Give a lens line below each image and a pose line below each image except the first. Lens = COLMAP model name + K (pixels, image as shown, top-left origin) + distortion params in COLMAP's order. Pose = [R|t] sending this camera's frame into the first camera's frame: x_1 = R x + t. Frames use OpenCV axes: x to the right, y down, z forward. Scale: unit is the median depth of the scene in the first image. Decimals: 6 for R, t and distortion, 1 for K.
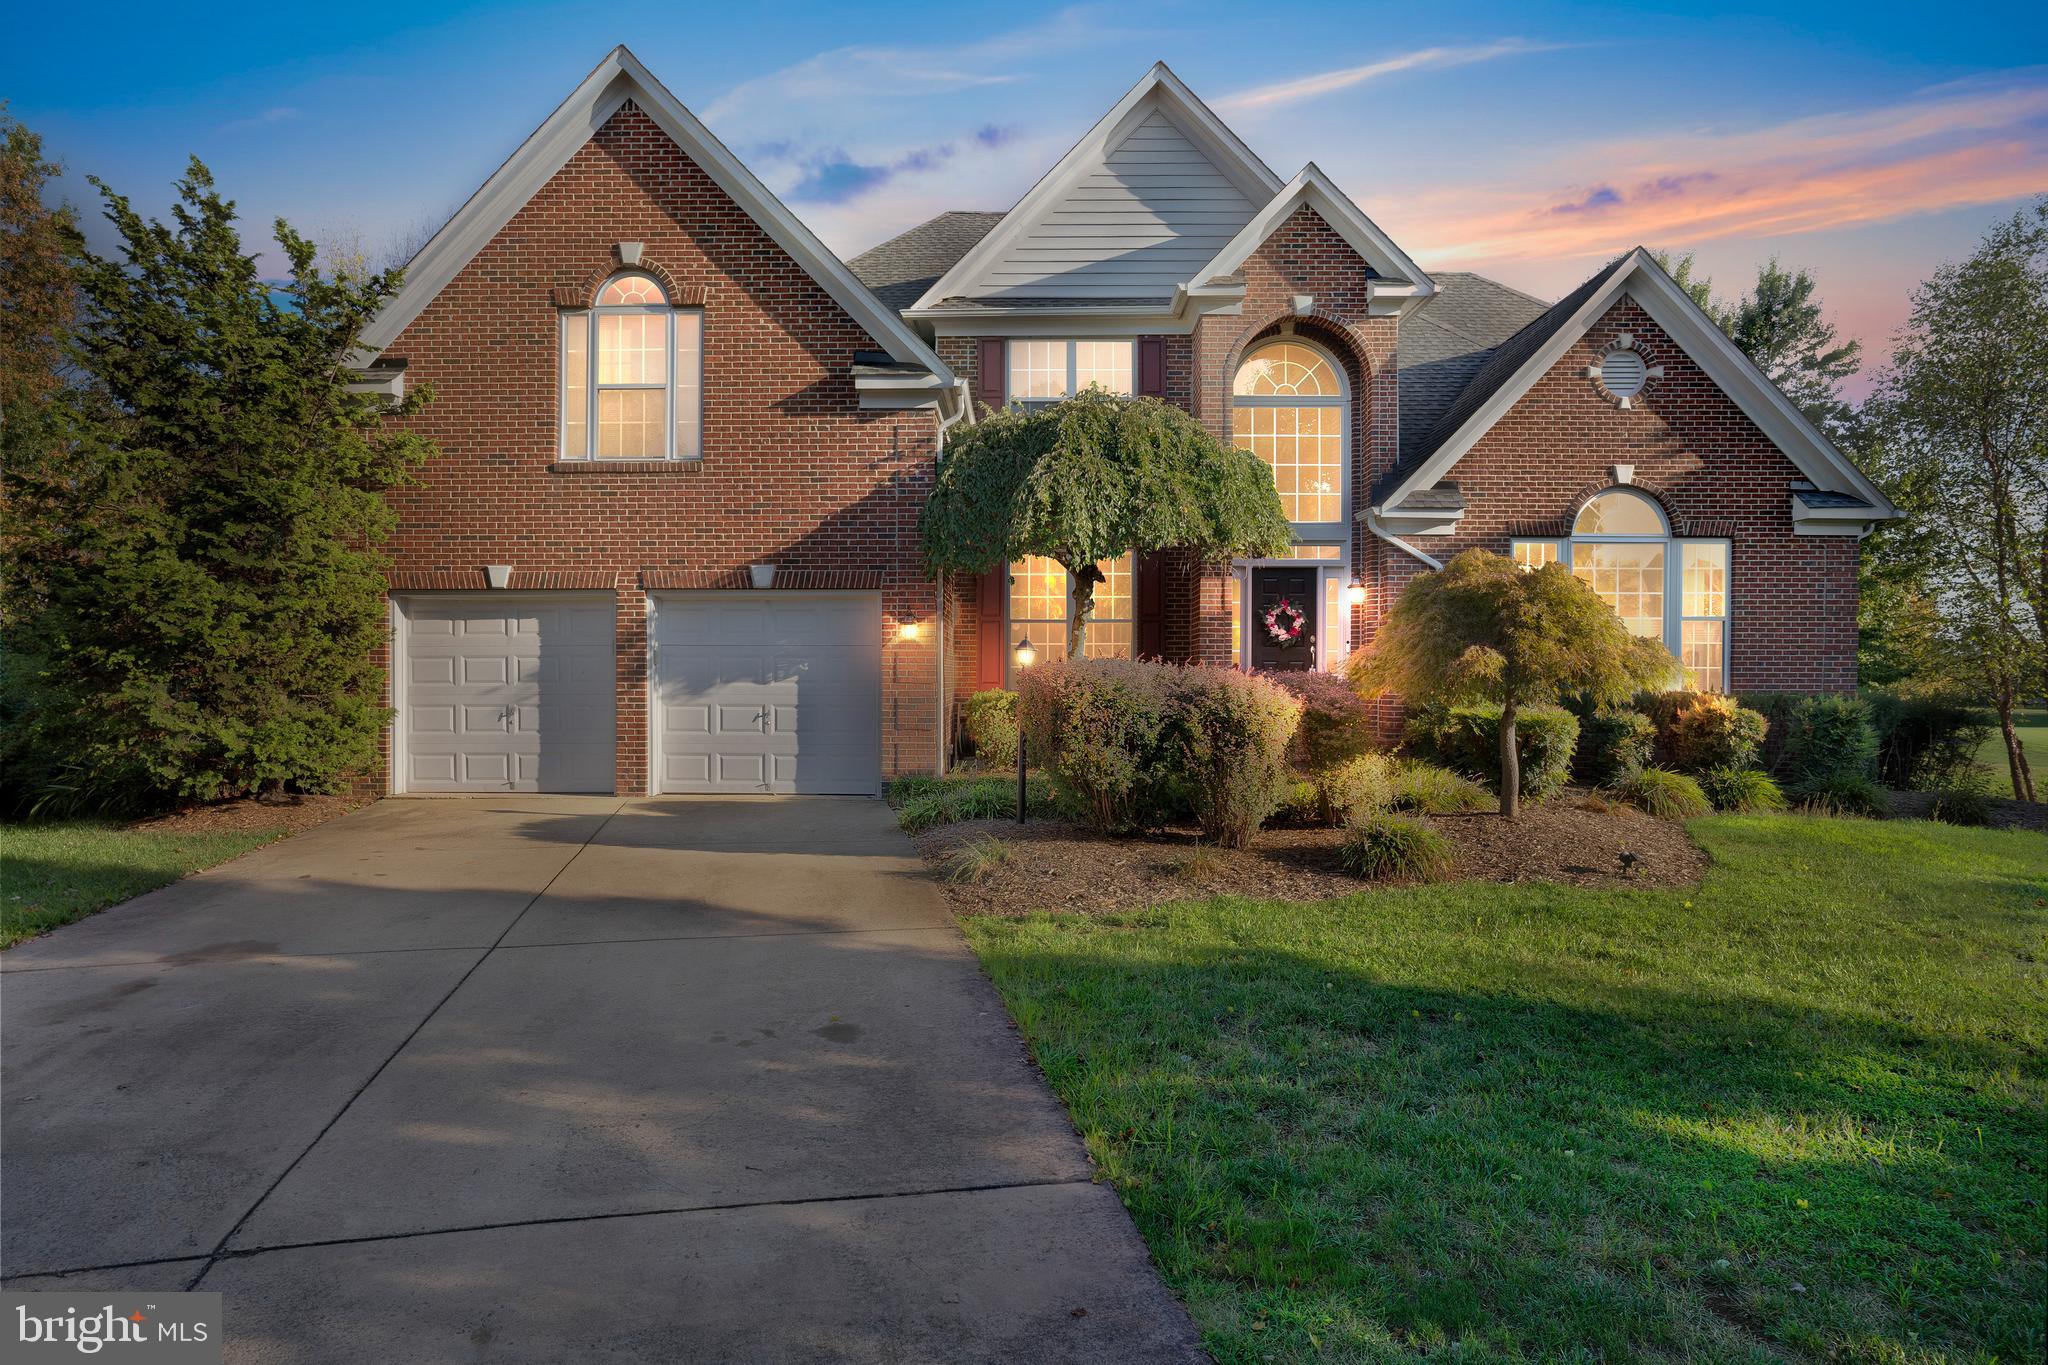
lens RADIAL K [[1148.2, 0, 1020.5], [0, 1148.2, 692.4], [0, 0, 1]] dist [0.006368, 0.014957]
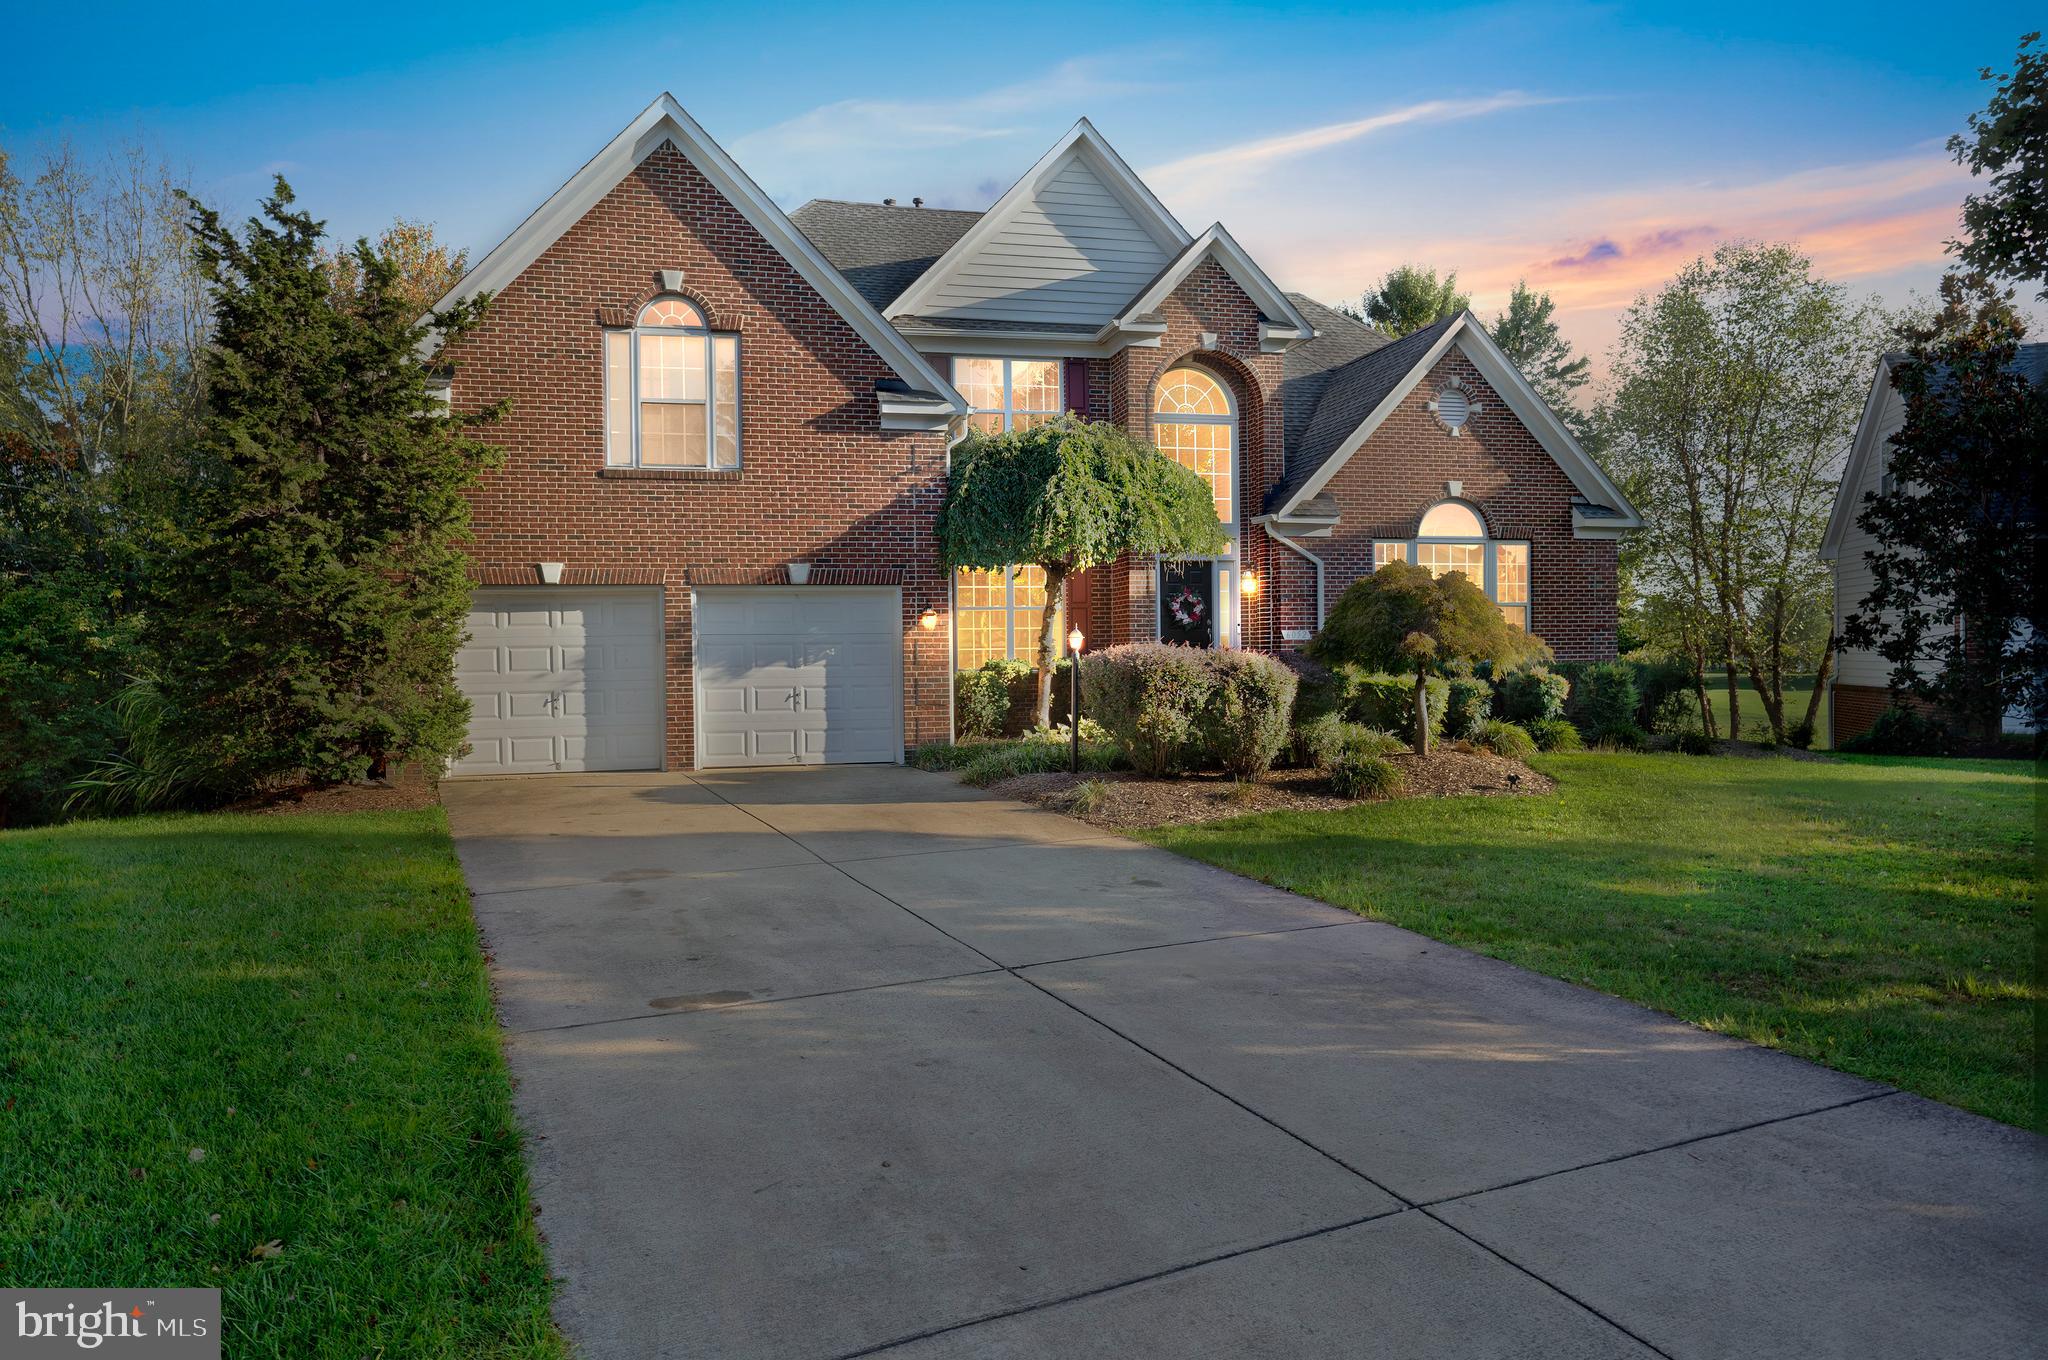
lens RADIAL K [[1312.1, 0, 1022.0], [0, 1312.1, 681.0], [0, 0, 1]] dist [0.071543, -0.003339]
pose [[0.969119, -0.018673, 0.245886, -0.330435], [0.016970, 0.999815, 0.009043, -0.002265], [-0.246009, -0.004591, 0.969257, -0.318556]]
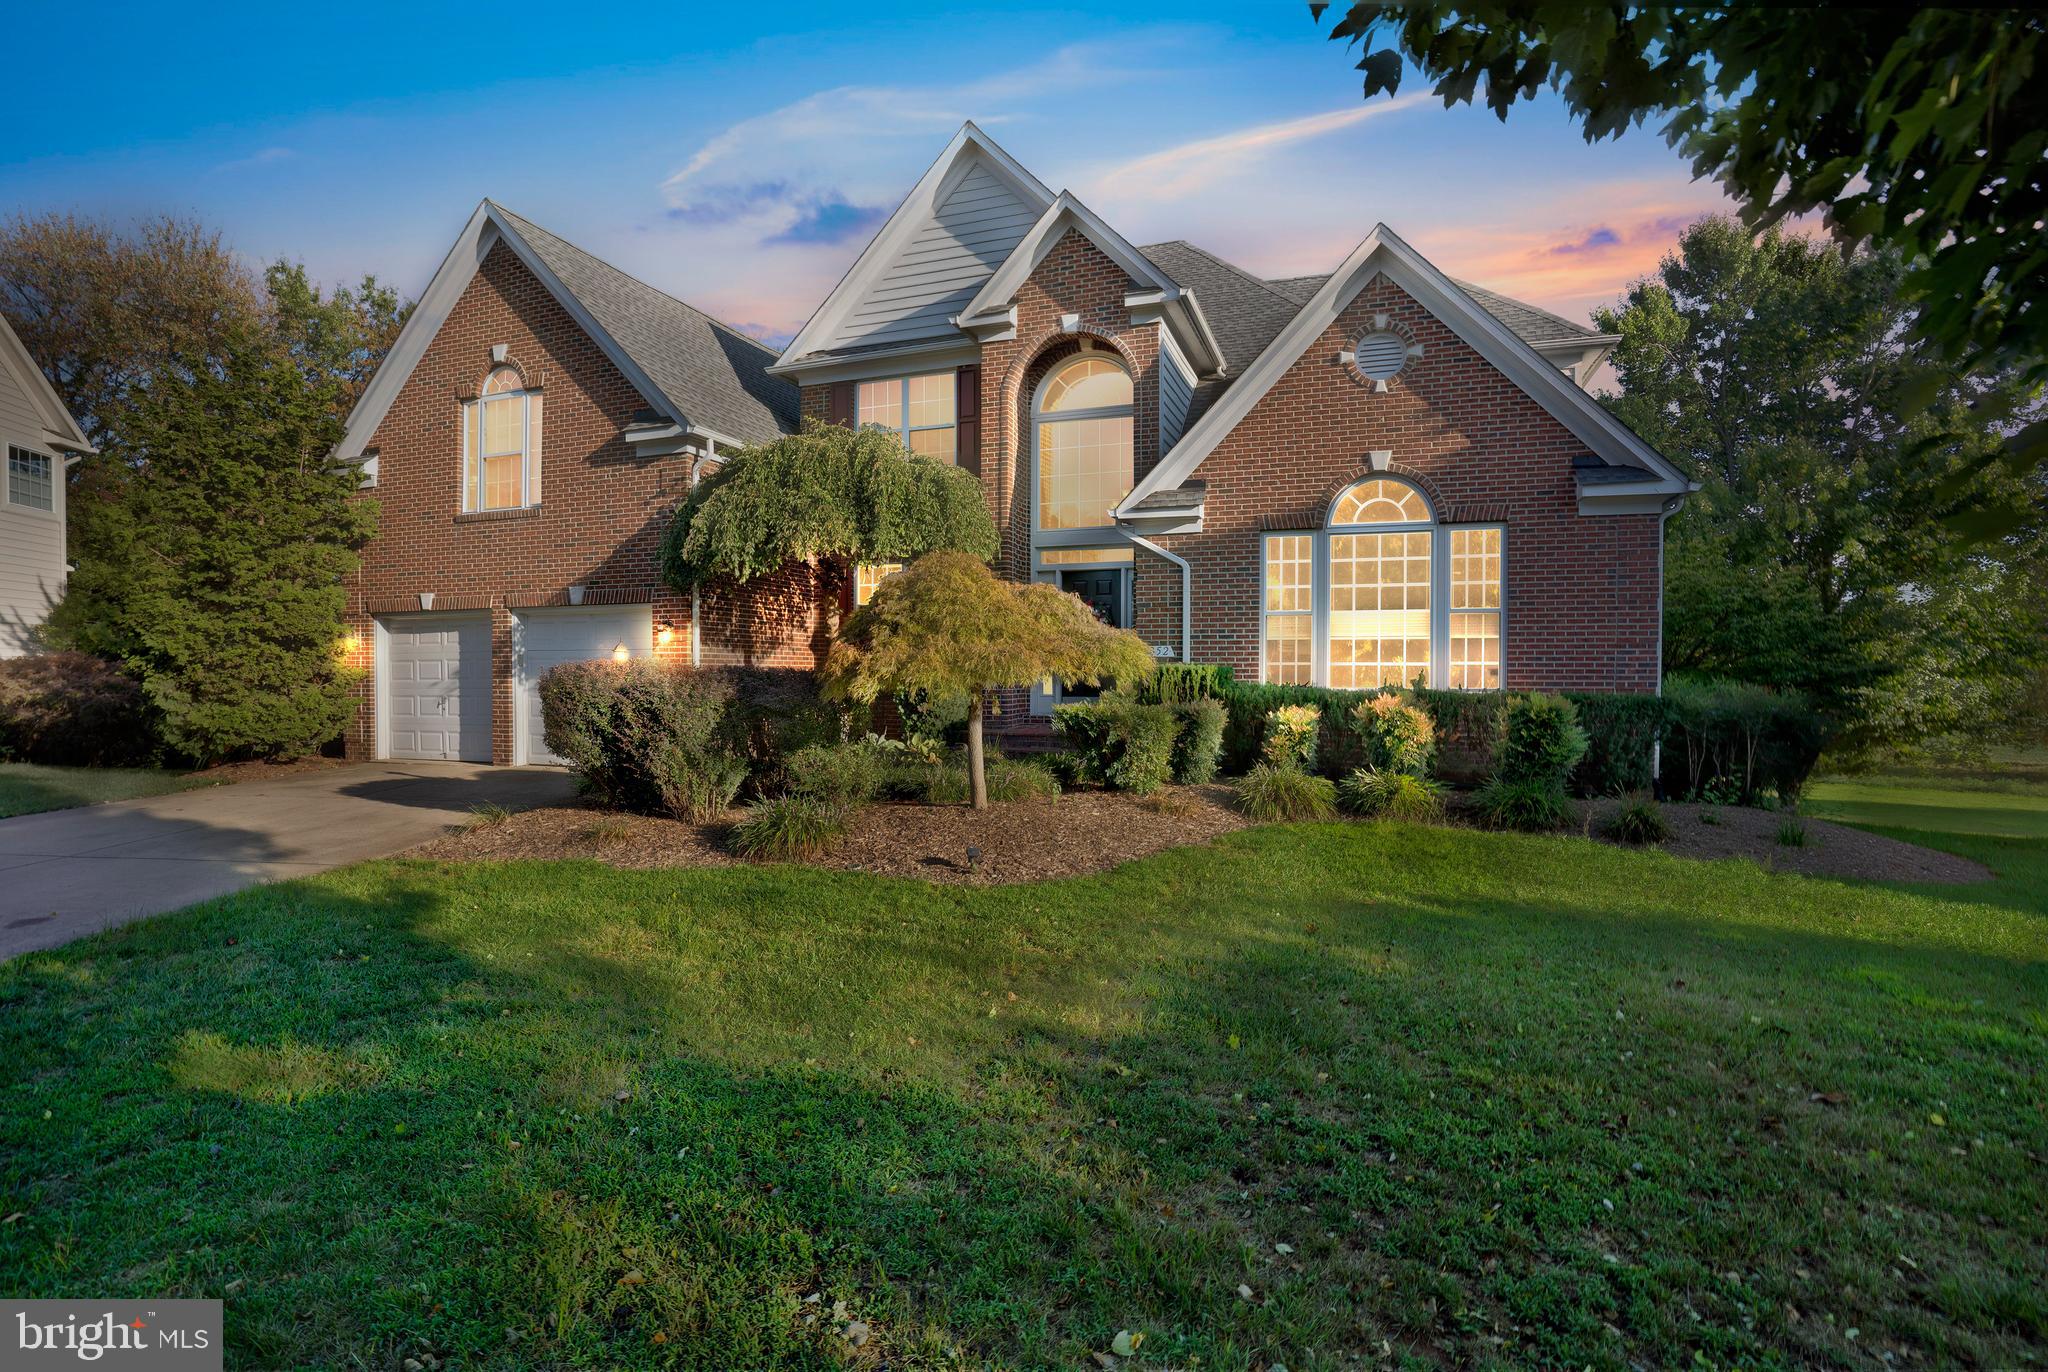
lens RADIAL K [[1010.8, 0, 1009.1], [0, 1010.8, 690.7], [0, 0, 1]] dist [-0.012730, -0.000215]
pose [[0.935832, 0.004411, -0.352418, 0.609731], [-0.002555, 0.999980, 0.005730, -0.003451], [0.352436, -0.004462, 0.935825, 0.125171]]
